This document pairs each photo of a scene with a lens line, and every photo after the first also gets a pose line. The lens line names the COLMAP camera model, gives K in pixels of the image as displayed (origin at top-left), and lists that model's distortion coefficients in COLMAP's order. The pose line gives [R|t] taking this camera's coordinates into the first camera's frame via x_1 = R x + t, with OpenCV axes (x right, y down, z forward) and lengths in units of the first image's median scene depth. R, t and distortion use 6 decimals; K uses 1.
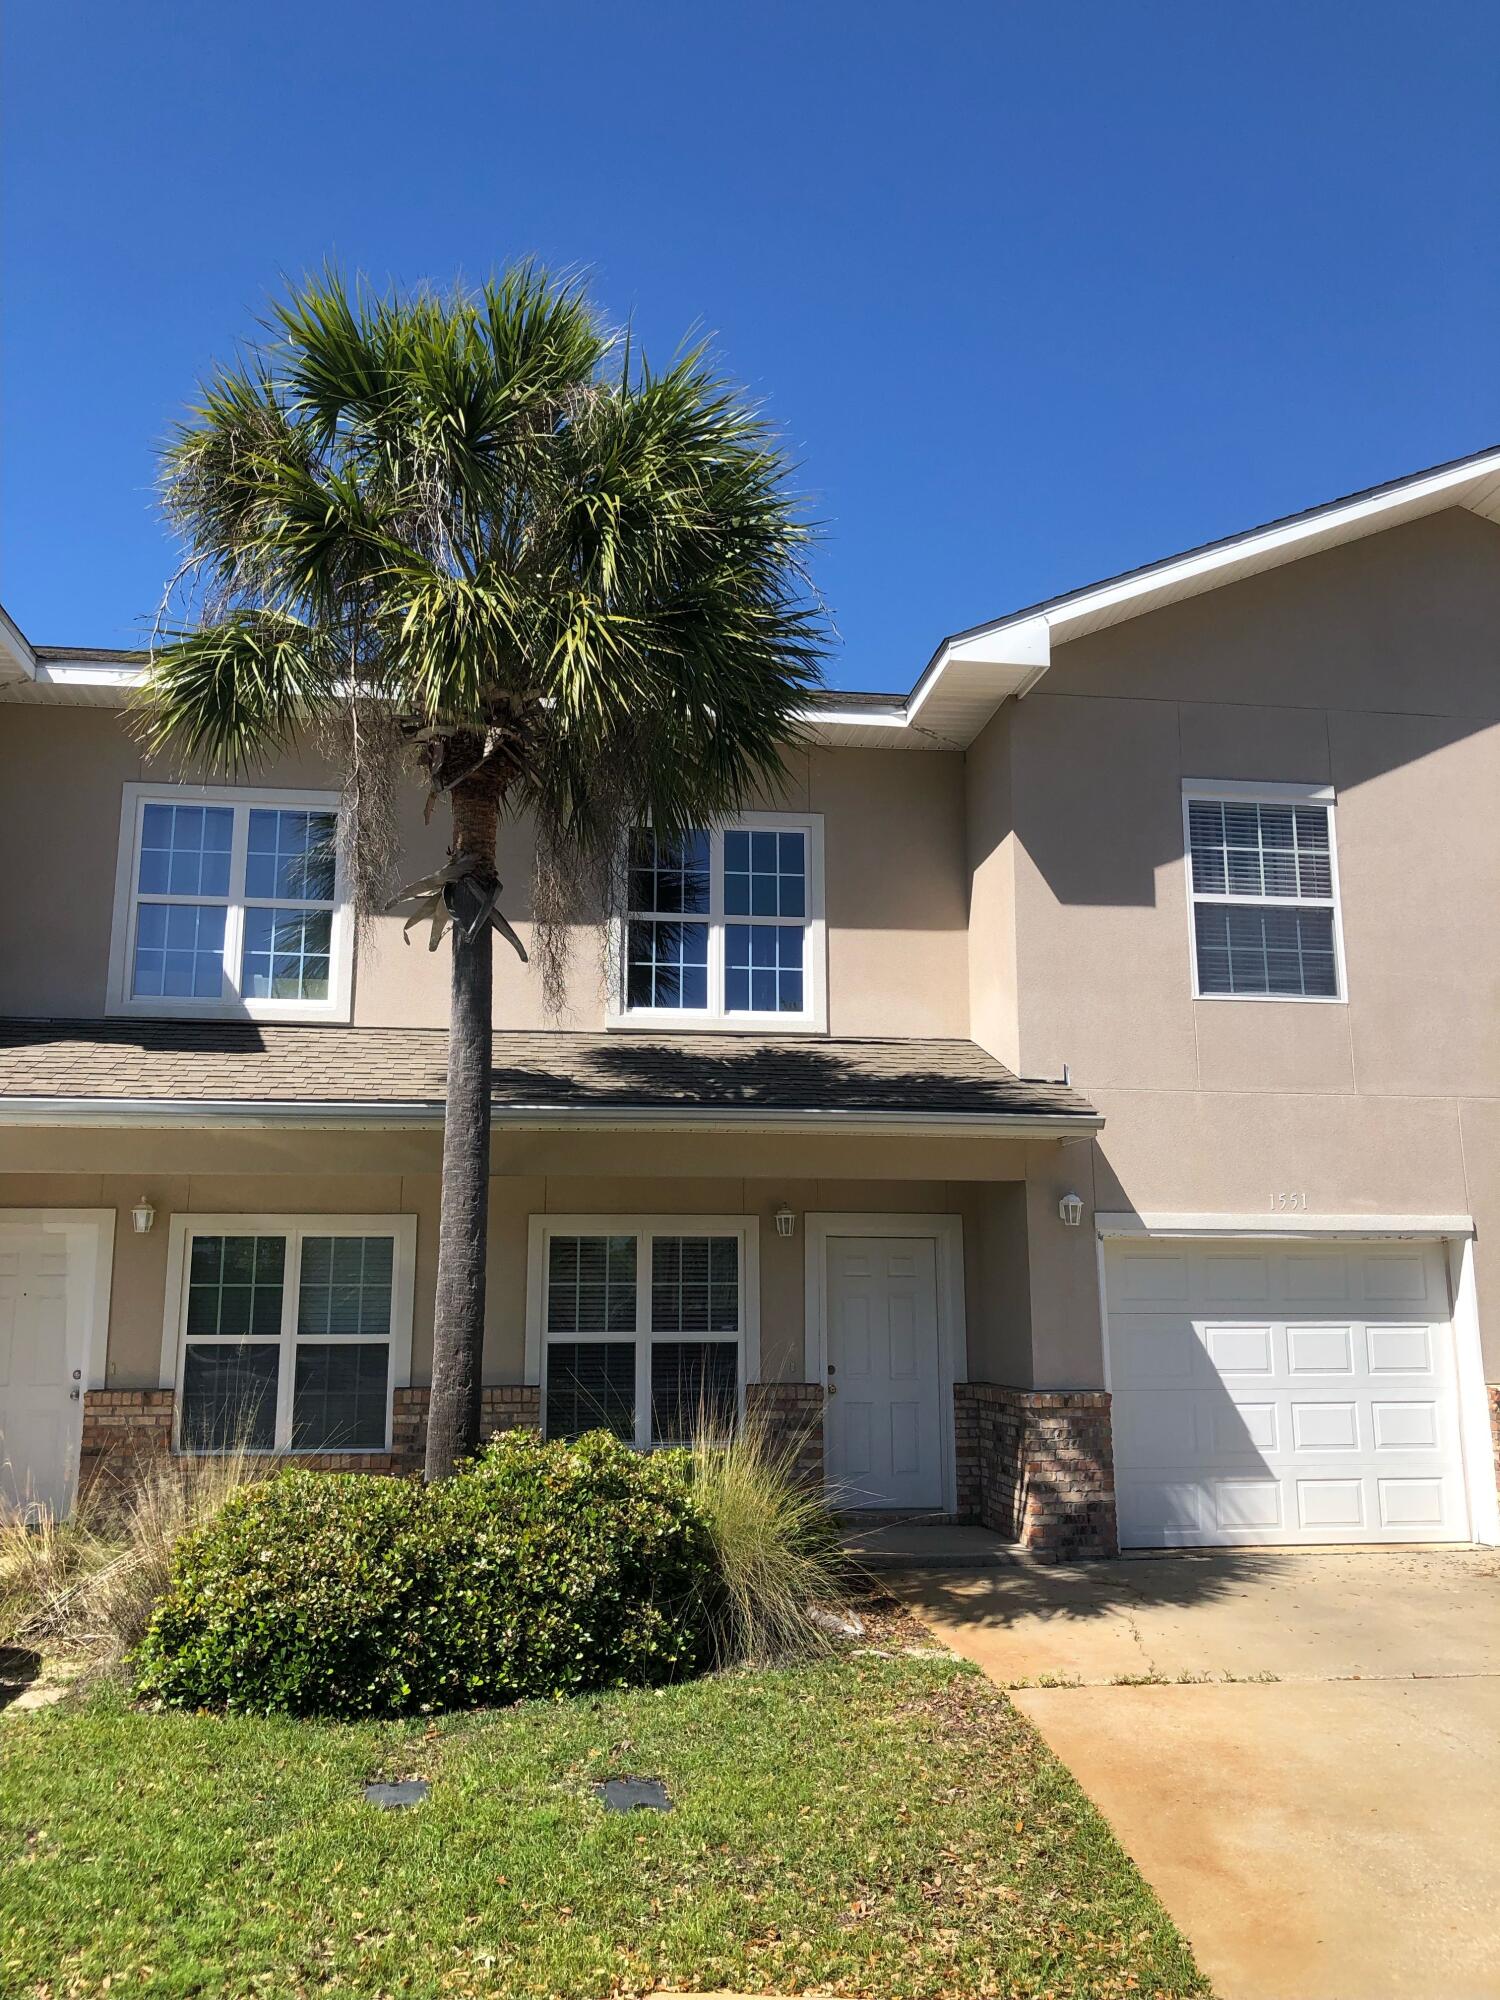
lens RADIAL K [[1625.0, 0, 745.7], [0, 1625.0, 998.3], [0, 0, 1]] dist [0.006024, 0.021807]
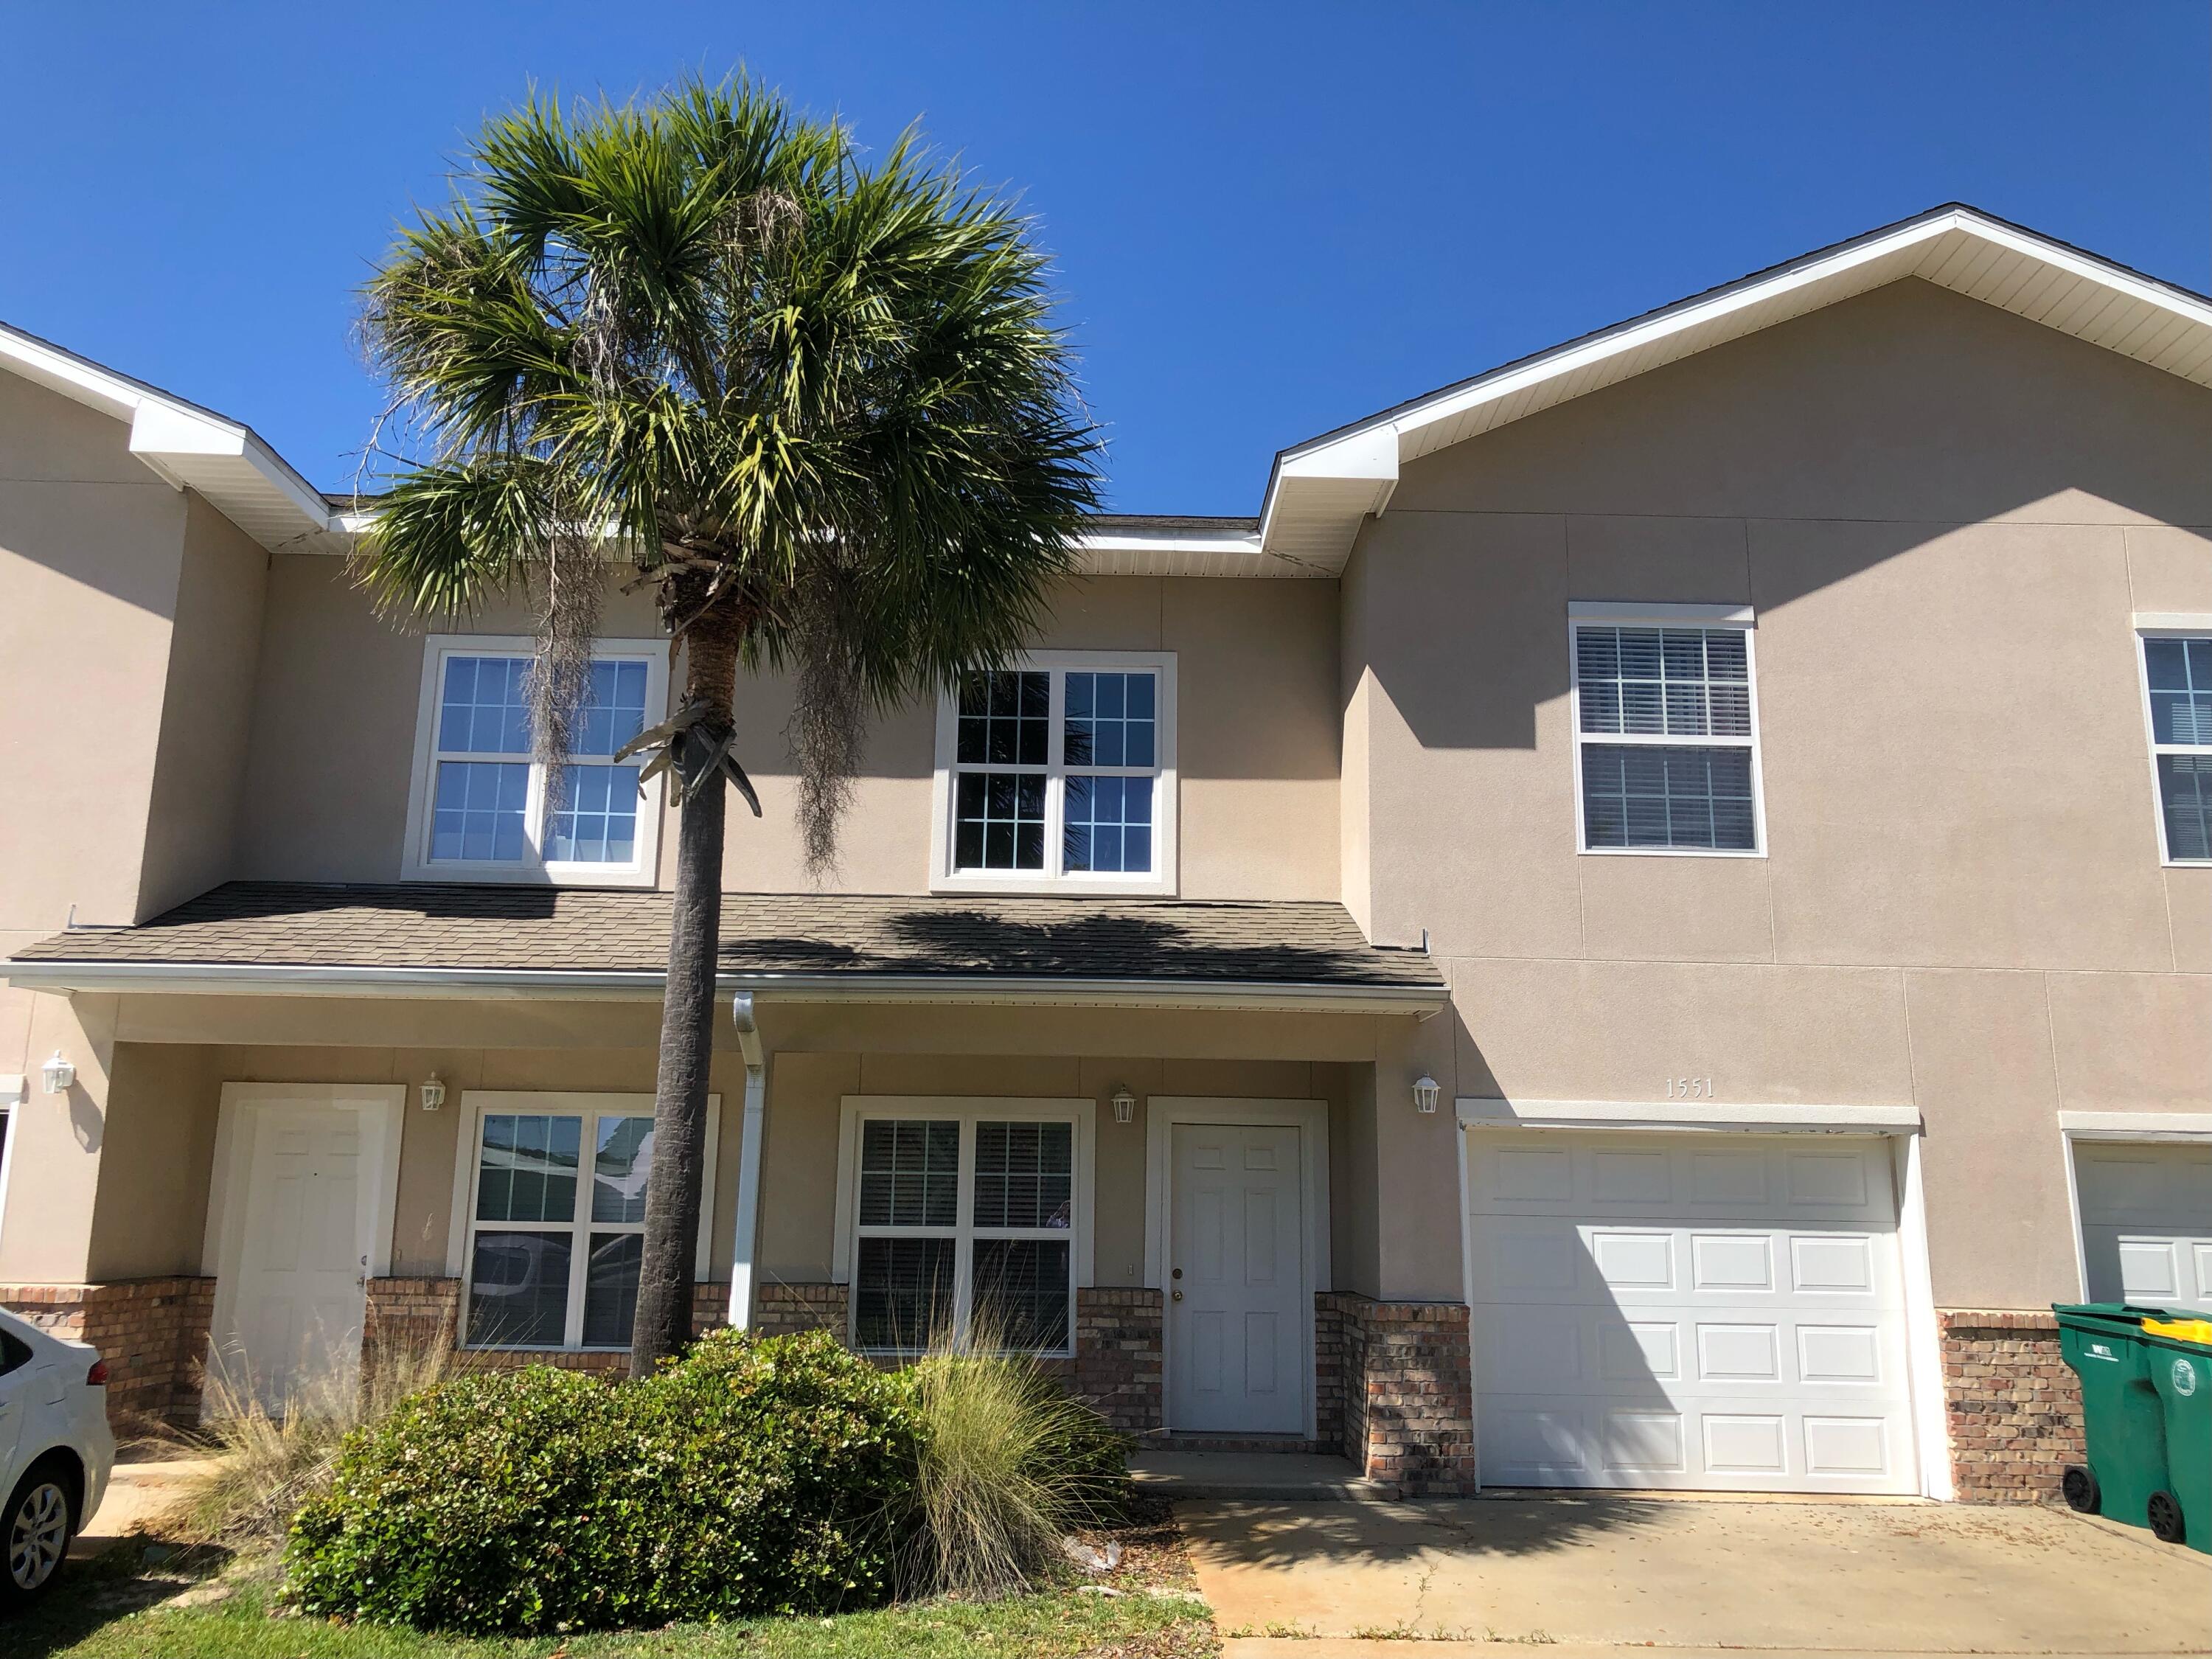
lens RADIAL K [[1797.2, 0, 1082.6], [0, 1797.2, 823.0], [0, 0, 1]] dist [0.006024, 0.021807]
pose [[0.991665, -0.010071, -0.128448, 0.139109], [0.007057, 0.999689, -0.023899, 0.005109], [0.128649, 0.022793, 0.991428, 0.010699]]
